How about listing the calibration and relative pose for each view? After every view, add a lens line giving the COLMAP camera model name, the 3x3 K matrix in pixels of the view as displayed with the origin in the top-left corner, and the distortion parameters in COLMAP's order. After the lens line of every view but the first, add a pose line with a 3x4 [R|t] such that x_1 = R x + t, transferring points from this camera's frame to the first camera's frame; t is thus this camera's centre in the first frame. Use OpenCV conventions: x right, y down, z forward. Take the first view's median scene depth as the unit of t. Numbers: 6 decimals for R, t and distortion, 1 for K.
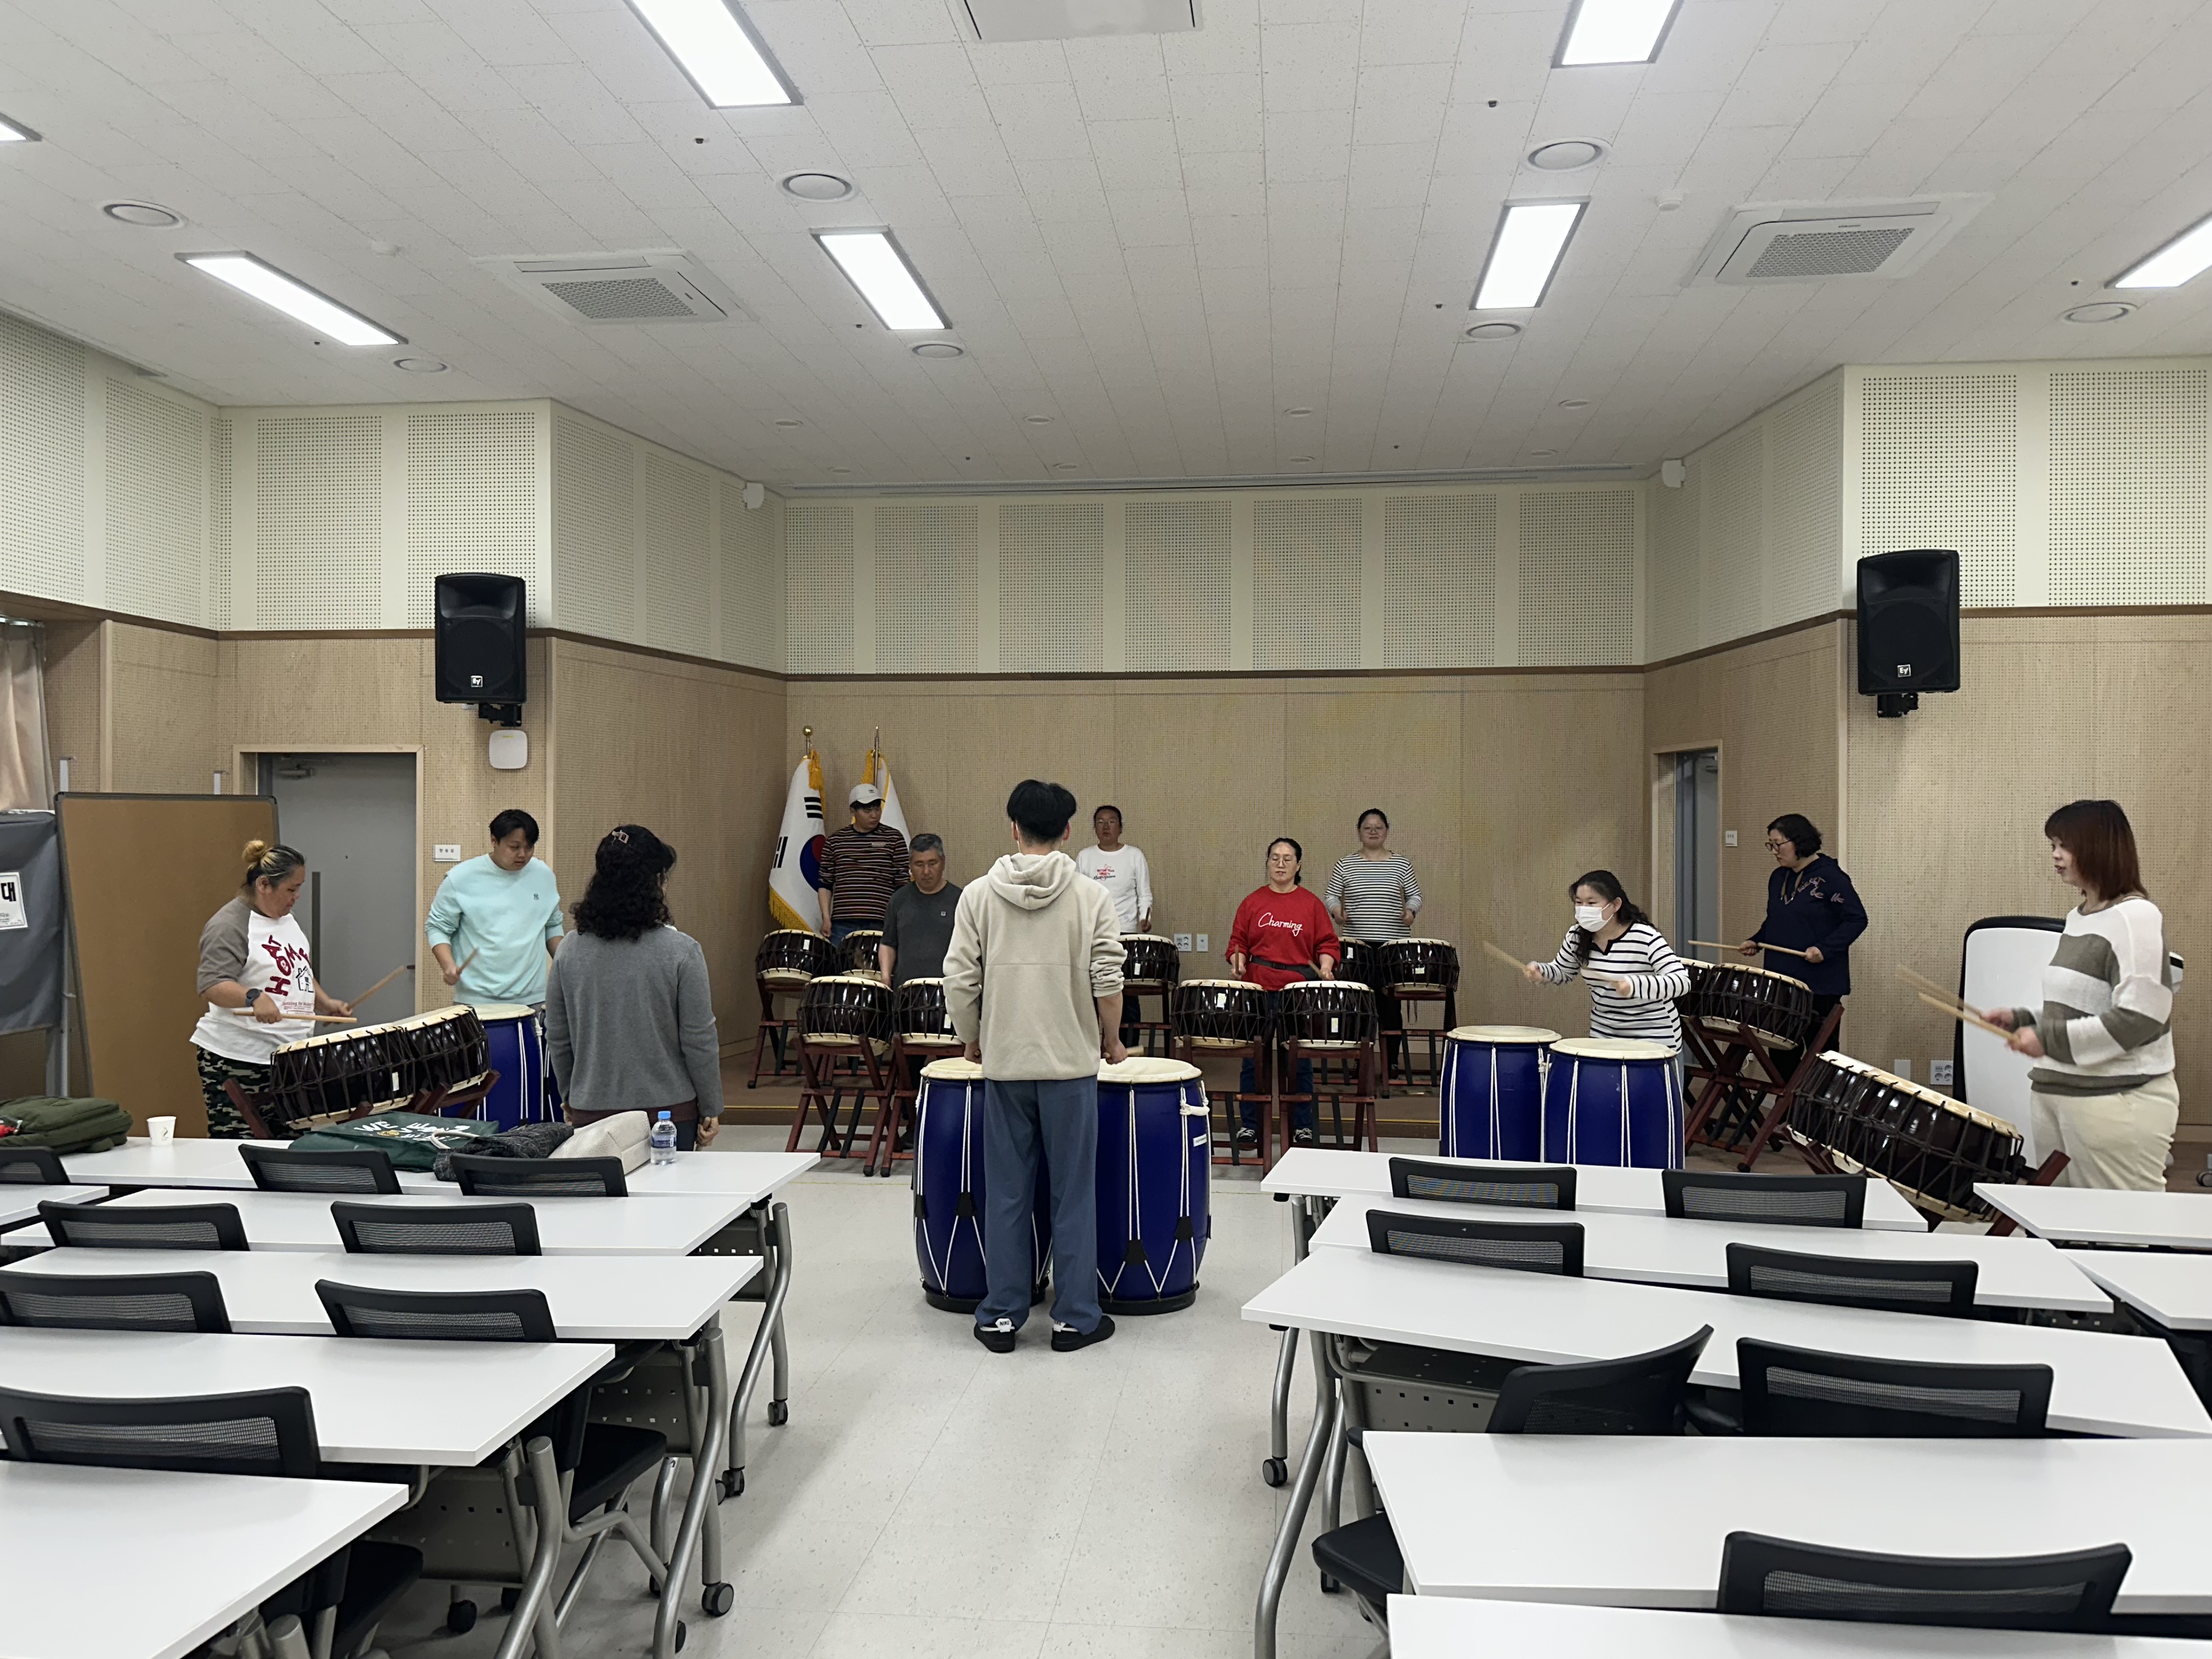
lens RADIAL K [[1641.7, 0, 1092.3], [0, 1641.7, 828.2], [0, 0, 1]] dist [0.035147, -0.015870]
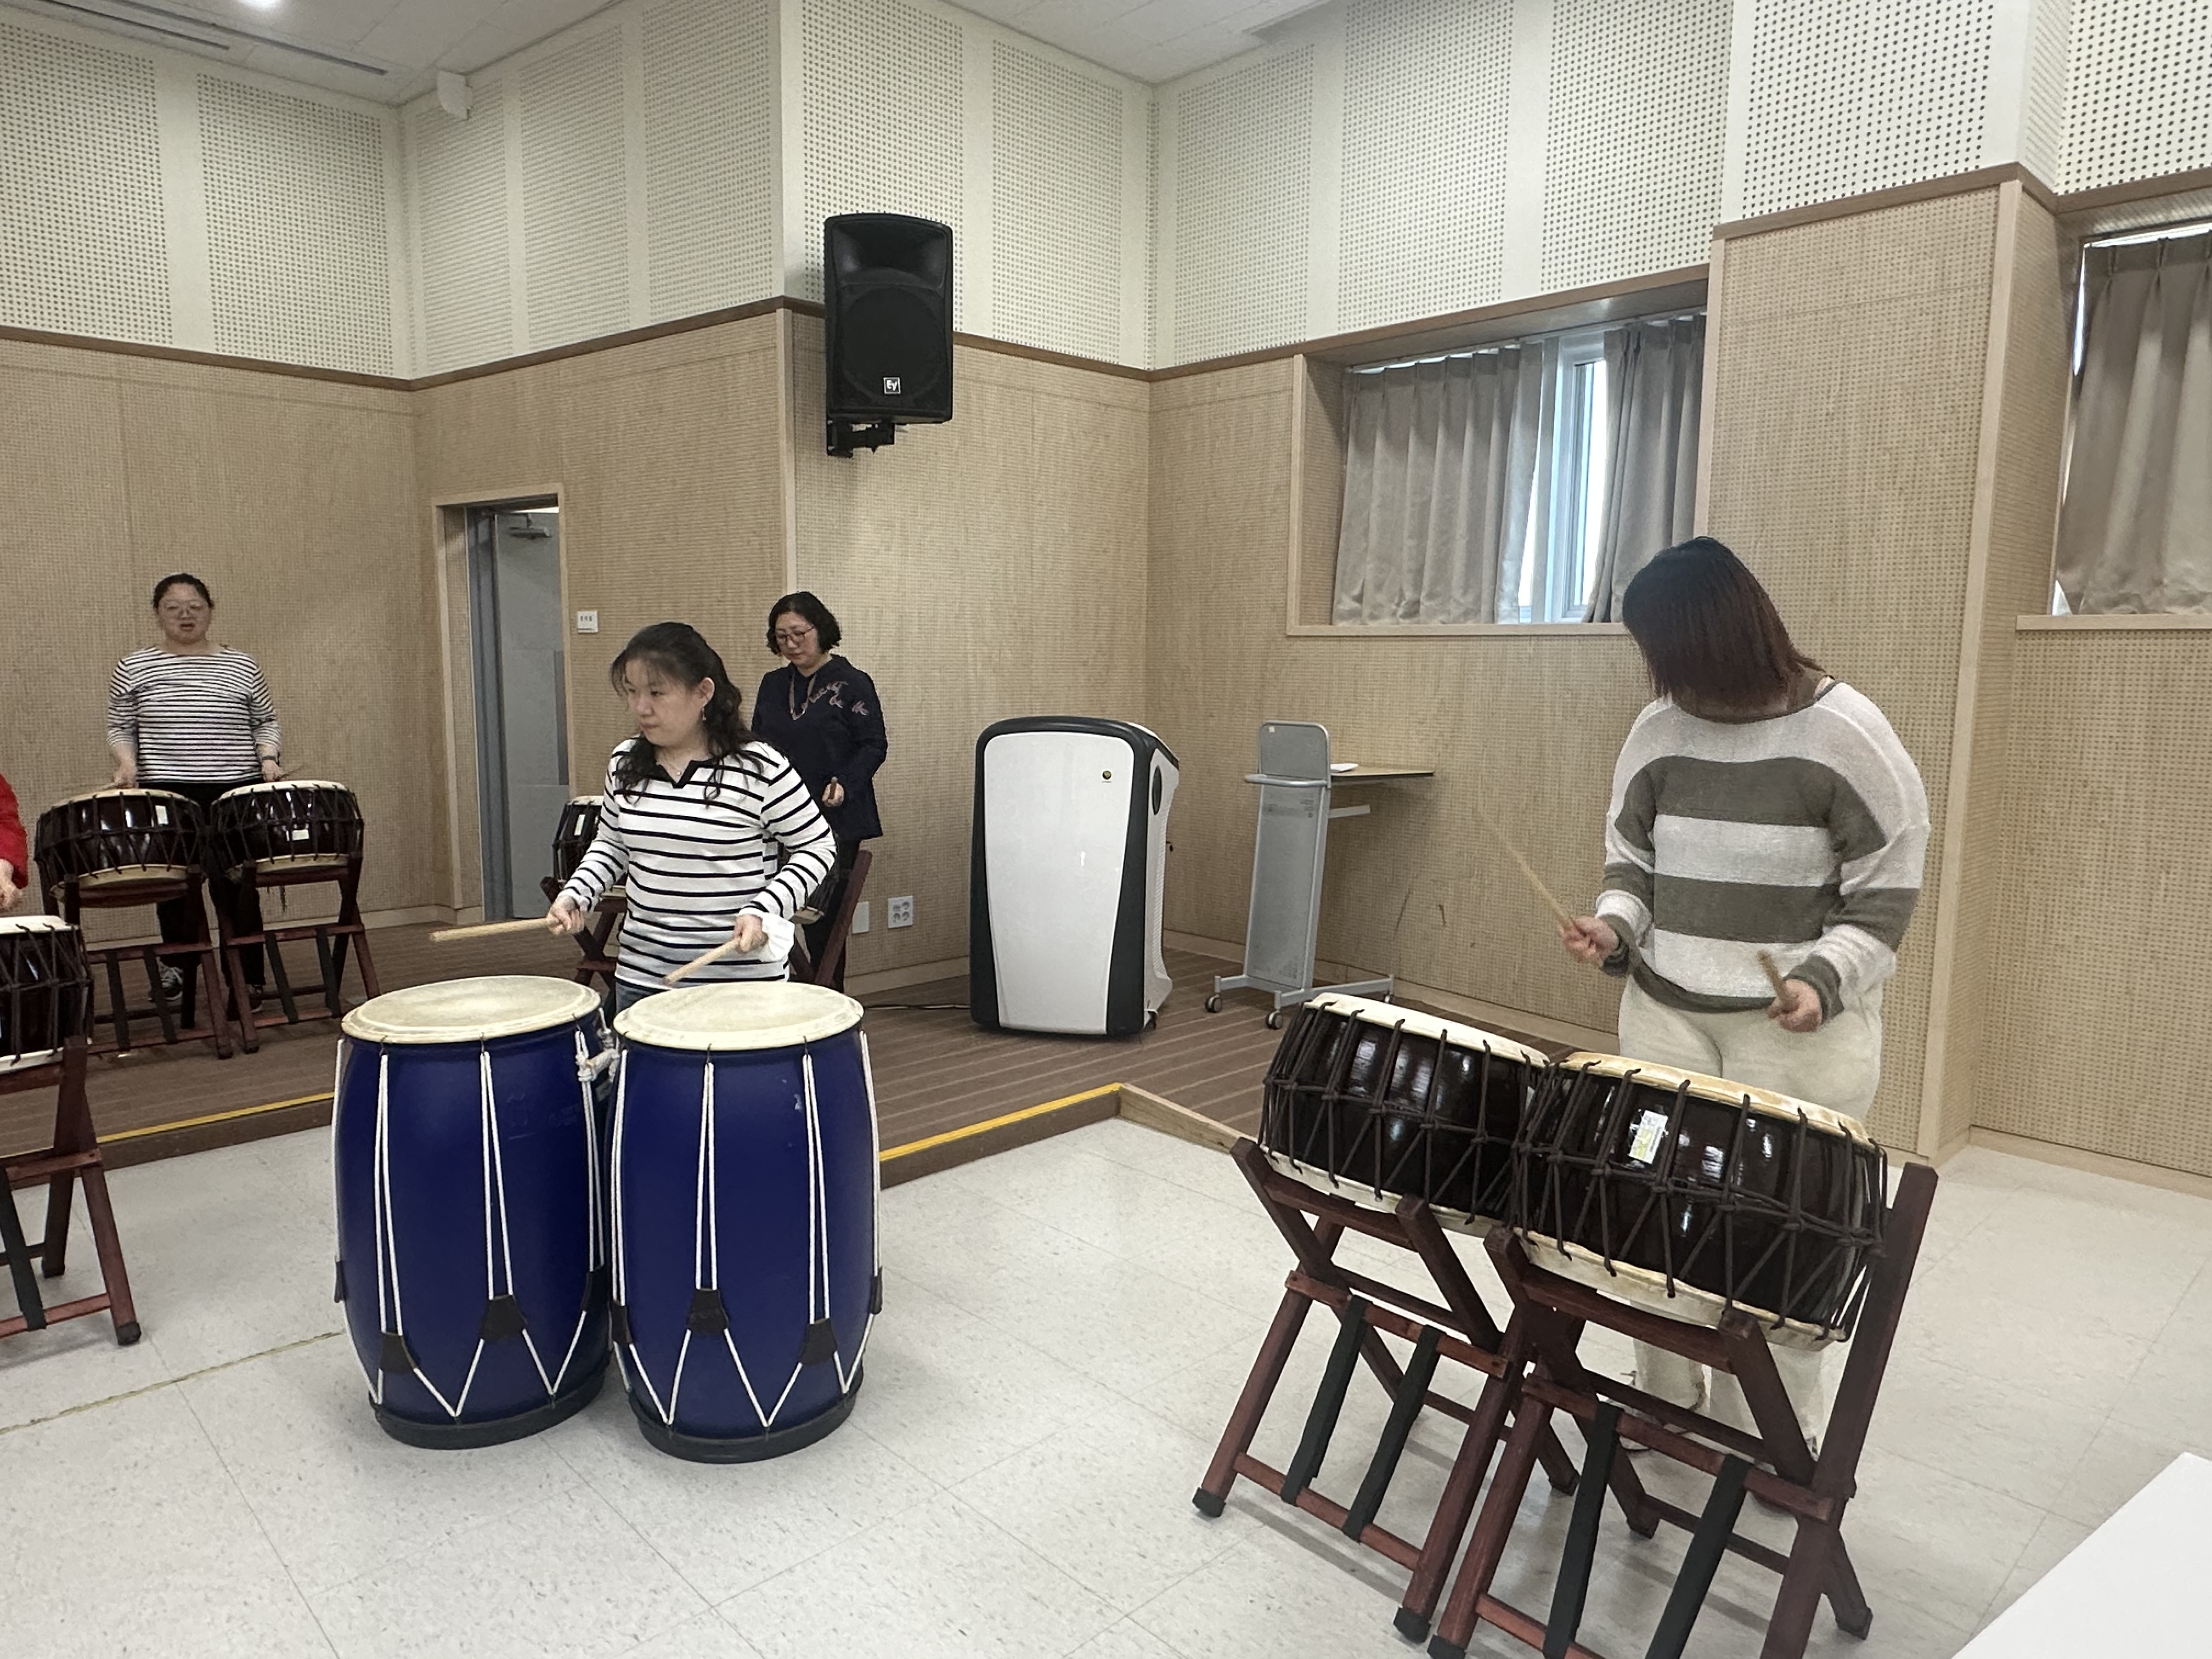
lens RADIAL K [[1447.9, 0, 1090.0], [0, 1447.9, 834.3], [0, 0, 1]] dist [0.006508, -0.002713]
pose [[0.643462, -0.087076, 0.760510, 0.040093], [-0.010812, 0.992376, 0.122772, 0.021177], [-0.765402, -0.087221, 0.637615, 0.479197]]
